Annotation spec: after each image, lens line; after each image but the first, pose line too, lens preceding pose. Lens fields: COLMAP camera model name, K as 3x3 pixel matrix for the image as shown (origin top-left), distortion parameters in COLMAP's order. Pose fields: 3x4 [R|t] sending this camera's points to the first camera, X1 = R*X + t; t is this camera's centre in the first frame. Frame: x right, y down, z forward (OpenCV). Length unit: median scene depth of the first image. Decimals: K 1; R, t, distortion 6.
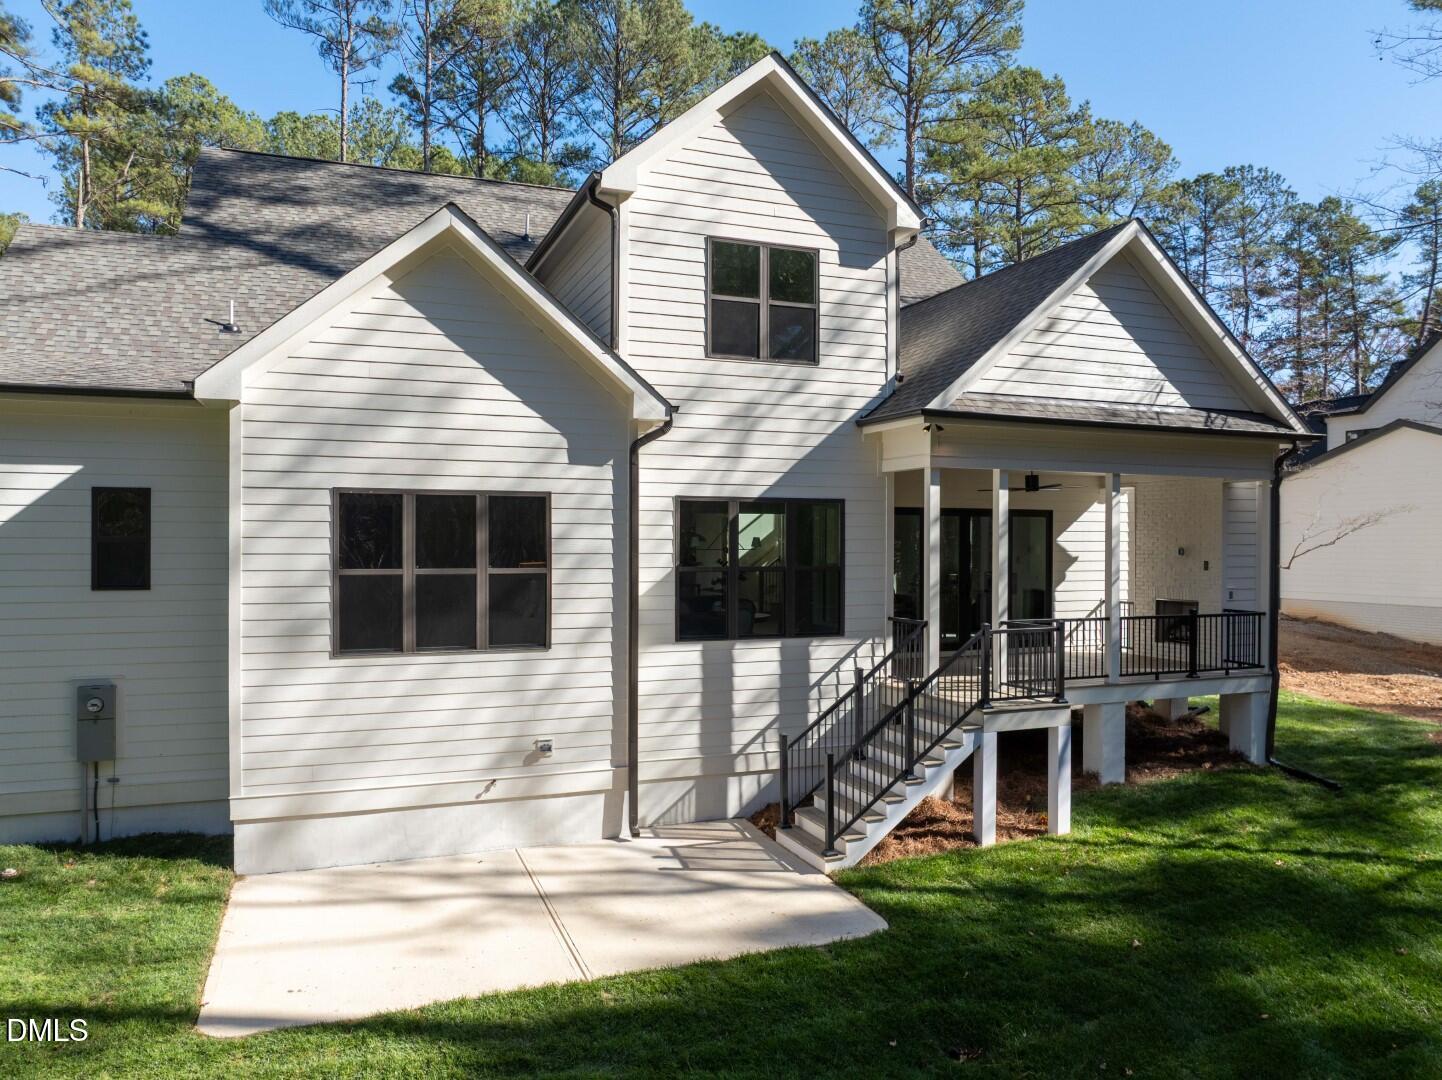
lens RADIAL K [[1017.0, 0, 720.0], [0, 1017.0, 540.1], [0, 0, 1]] dist [-0.036581, 0.010424]
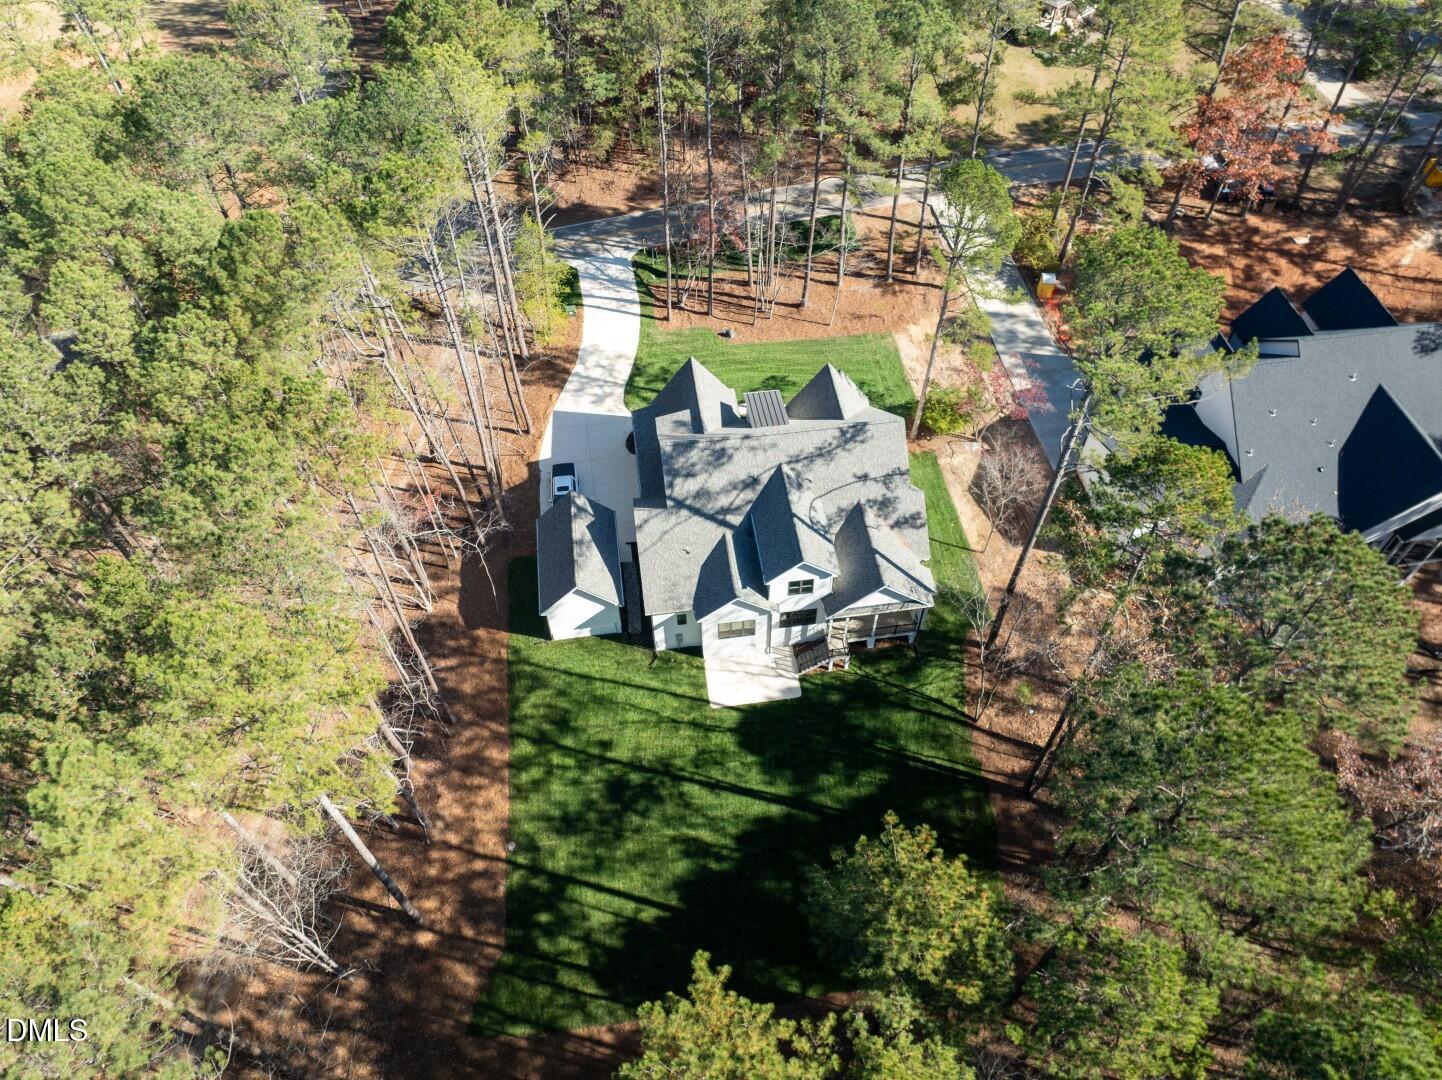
lens RADIAL K [[1005.3, 0, 721.0], [0, 1005.3, 535.4], [0, 0, 1]] dist [-0.026849, 0.000474]
pose [[0.971523, 0.178053, -0.156336, 0.373942], [0.008526, 0.633097, 0.774026, -4.073569], [0.236793, -0.753317, 0.613550, -1.819974]]
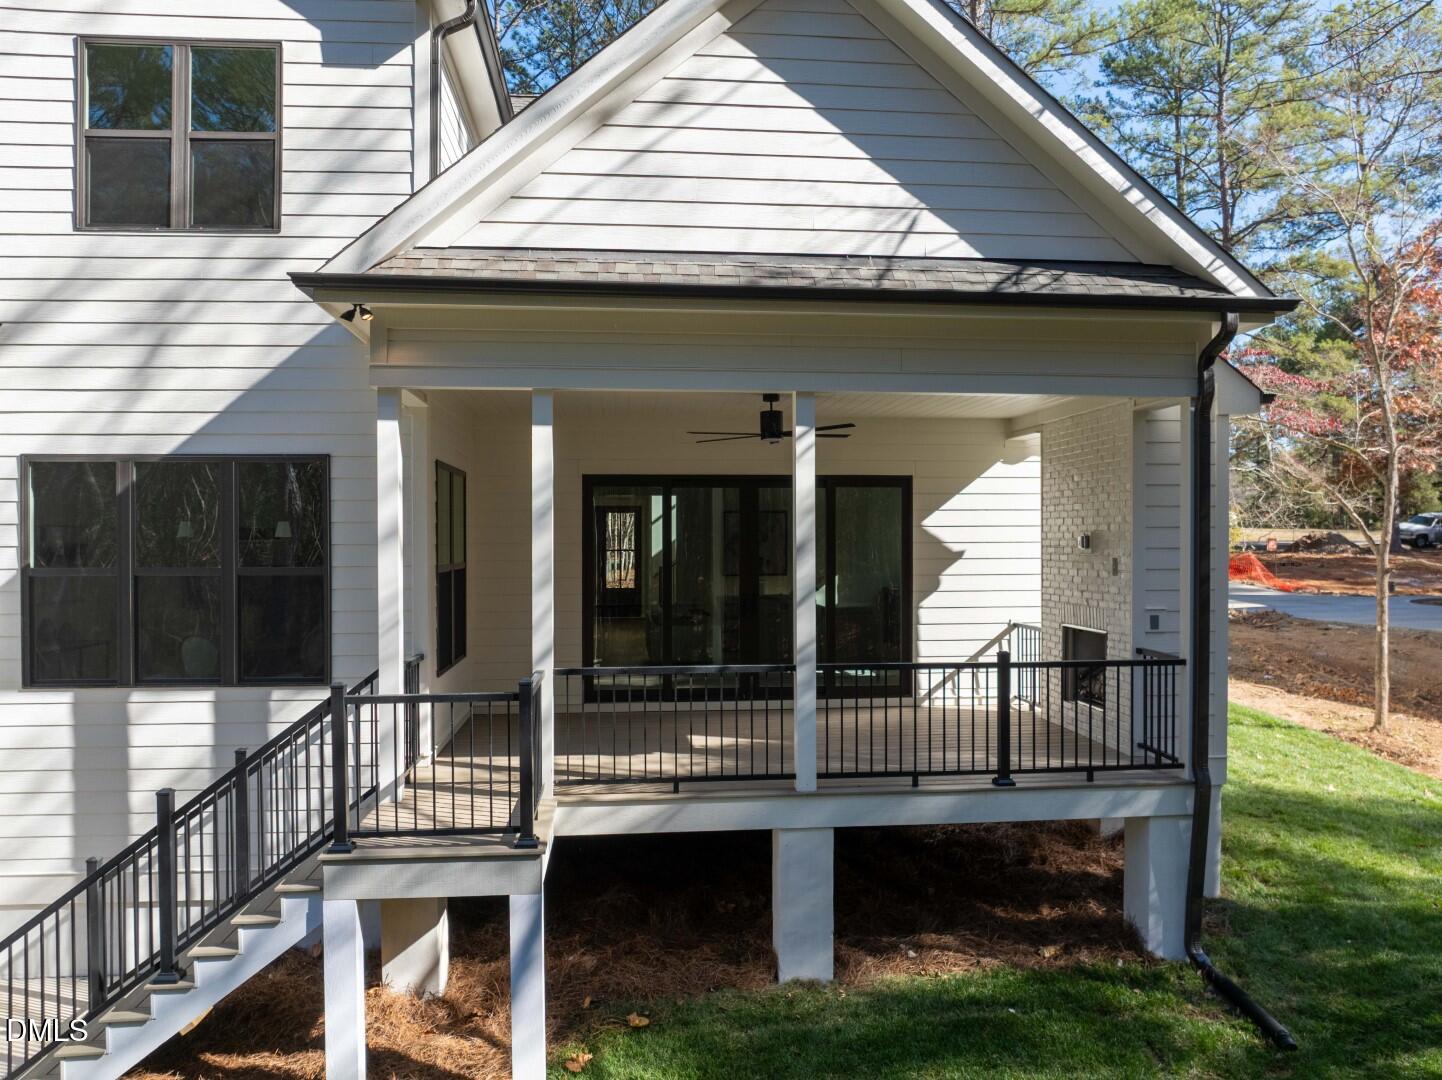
lens RADIAL K [[1005.3, 0, 715.6], [0, 1005.3, 535.5], [0, 0, 1]] dist [-0.026849, 0.000474]
pose [[0.961280, -0.007623, -0.275468, 0.519573], [0.006630, 0.999968, -0.004535, 0.011630], [0.275494, 0.002533, 0.961299, 0.517694]]
